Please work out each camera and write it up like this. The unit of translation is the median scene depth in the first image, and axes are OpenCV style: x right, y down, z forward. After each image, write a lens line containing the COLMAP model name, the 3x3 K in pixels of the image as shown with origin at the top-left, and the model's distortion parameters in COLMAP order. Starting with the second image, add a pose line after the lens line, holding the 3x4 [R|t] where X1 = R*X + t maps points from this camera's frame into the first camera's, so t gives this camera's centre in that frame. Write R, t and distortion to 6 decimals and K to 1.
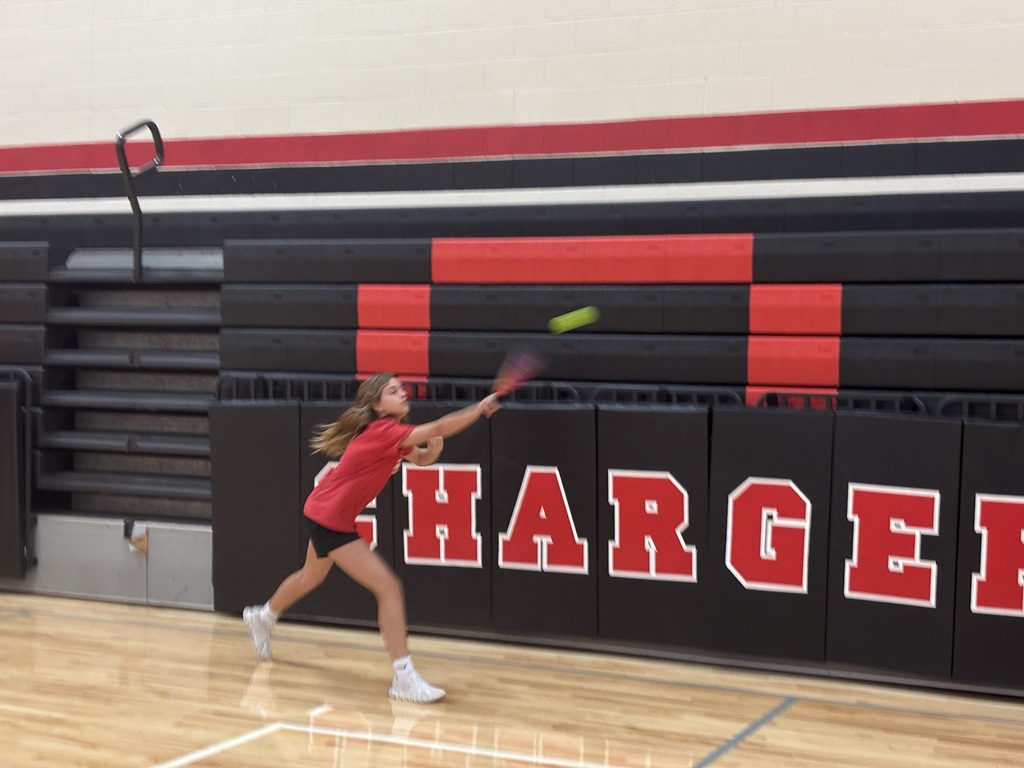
lens RADIAL K [[1466.5, 0, 512.0], [0, 1466.5, 384.0], [0, 0, 1]] dist [0.197302, -0.565343]
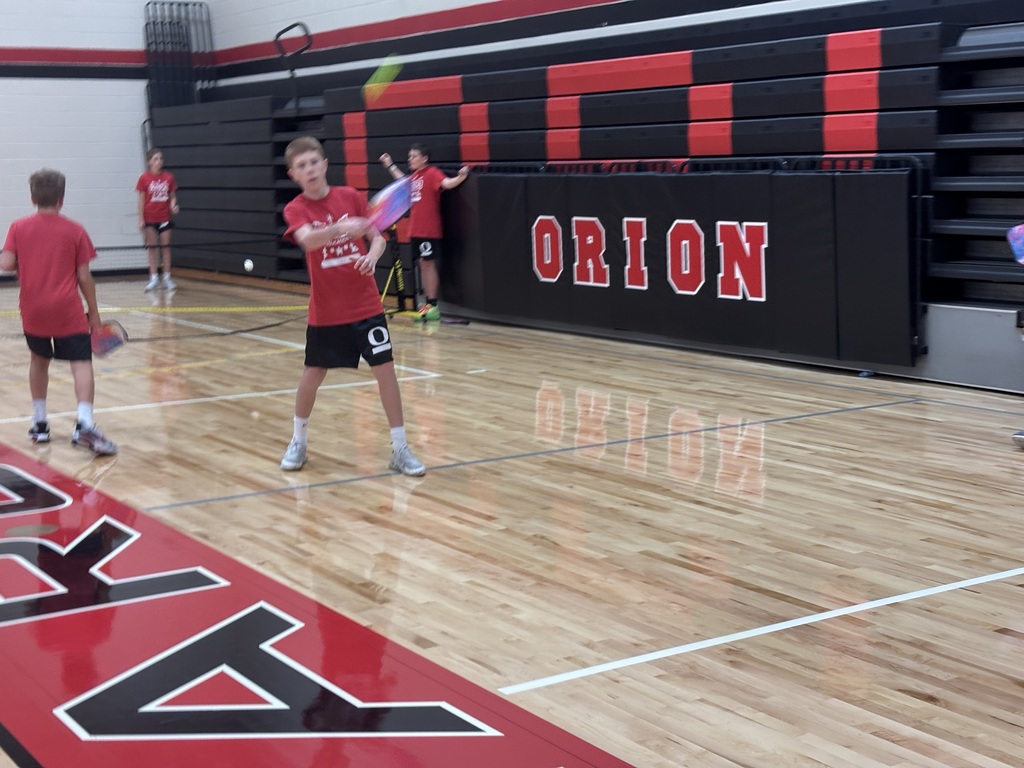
lens RADIAL K [[1546.9, 0, 509.3], [0, 1546.9, 366.8], [0, 0, 1]] dist [0.104306, -0.668623]
pose [[0.829249, 0.026591, -0.558246, 0.709691], [0.044248, 0.992608, 0.113010, 0.021518], [0.557124, -0.118415, 0.821943, -0.305997]]
